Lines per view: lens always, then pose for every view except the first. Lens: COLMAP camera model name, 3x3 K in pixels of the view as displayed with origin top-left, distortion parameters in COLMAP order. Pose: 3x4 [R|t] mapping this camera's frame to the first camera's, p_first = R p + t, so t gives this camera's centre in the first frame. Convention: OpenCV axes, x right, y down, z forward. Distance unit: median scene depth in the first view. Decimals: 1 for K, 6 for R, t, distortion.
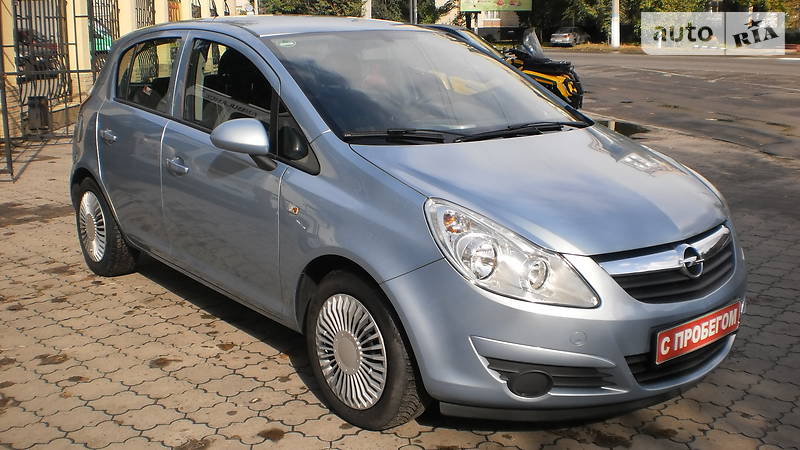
lens RADIAL K [[859.0, 0, 400.0], [0, 859.0, 225.0], [0, 0, 1]] dist [-0.020312, -0.346678]
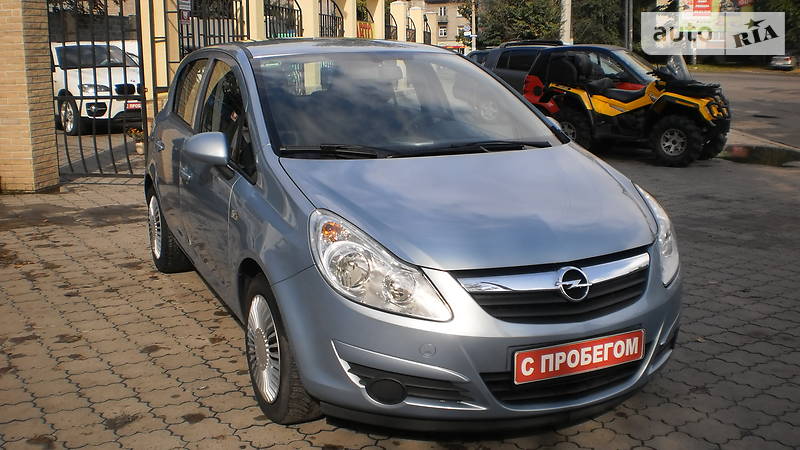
lens RADIAL K [[859.0, 0, 400.0], [0, 859.0, 225.0], [0, 0, 1]] dist [-0.020312, -0.346678]
pose [[0.968685, 0.046474, -0.243906, 0.379139], [-0.051861, 0.998531, -0.015708, 0.000280], [0.242818, 0.027865, 0.969672, -0.009247]]
